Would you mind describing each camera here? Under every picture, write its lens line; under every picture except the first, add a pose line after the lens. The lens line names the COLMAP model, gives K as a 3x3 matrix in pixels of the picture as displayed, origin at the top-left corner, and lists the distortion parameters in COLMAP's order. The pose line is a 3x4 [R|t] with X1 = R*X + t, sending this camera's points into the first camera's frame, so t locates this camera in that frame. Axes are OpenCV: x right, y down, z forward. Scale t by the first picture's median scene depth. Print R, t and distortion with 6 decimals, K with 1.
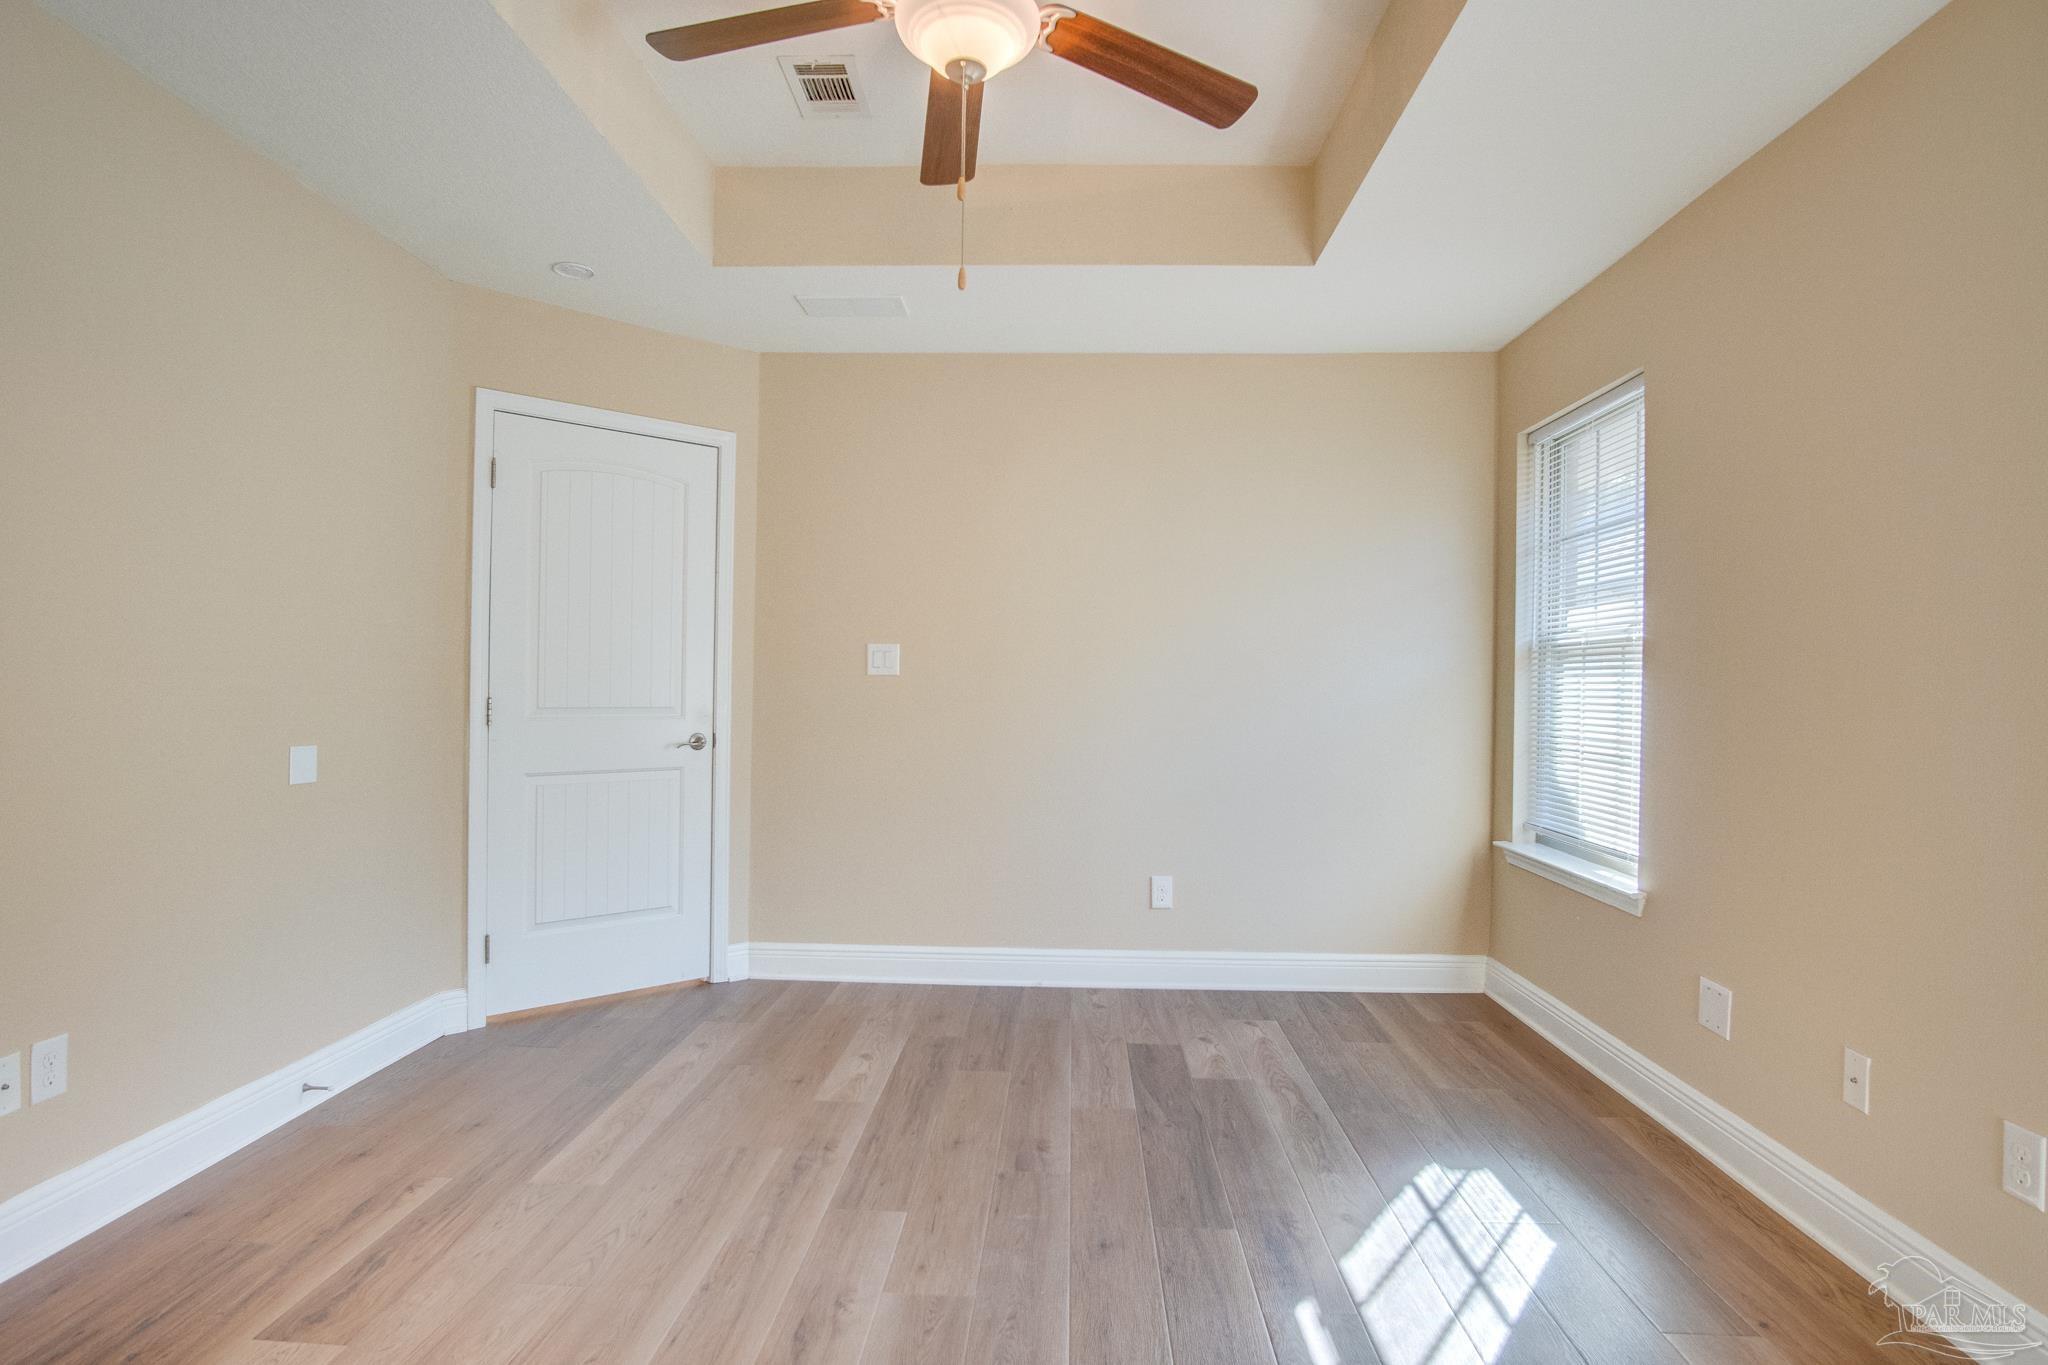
lens RADIAL K [[1089.5, 0, 1017.2], [0, 1089.5, 684.4], [0, 0, 1]] dist [-0.027424, 0.001485]
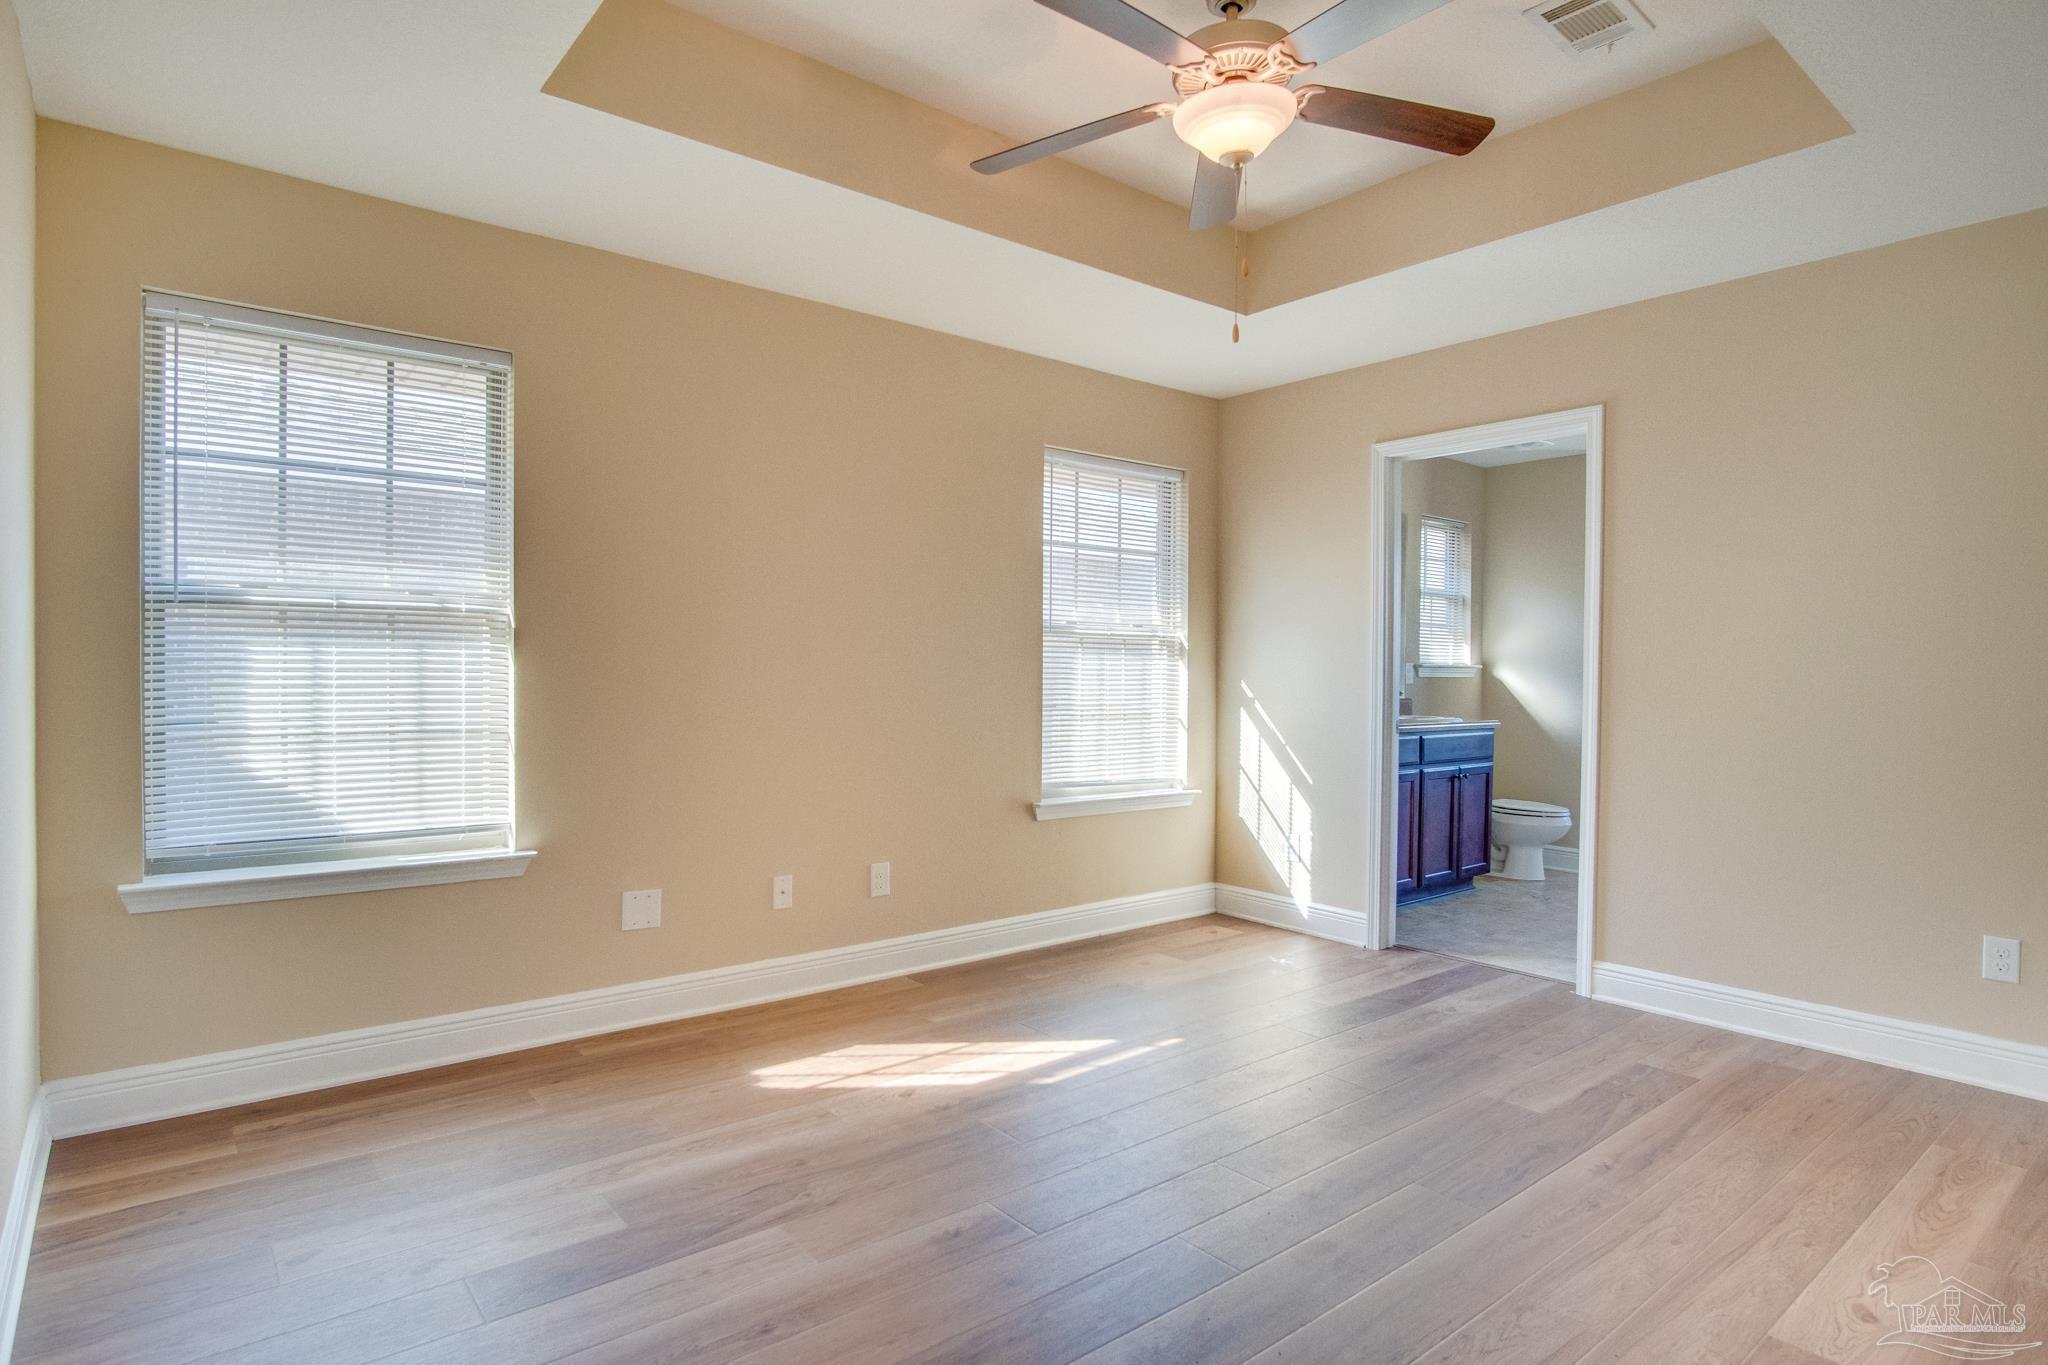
lens RADIAL K [[1089.5, 0, 1015.2], [0, 1089.5, 681.0], [0, 0, 1]] dist [-0.027424, 0.001485]
pose [[-0.672121, -0.024910, 0.740022, -0.586779], [-0.017966, 0.999688, 0.017333, -0.006209], [-0.740223, -0.001646, -0.672359, 1.473026]]
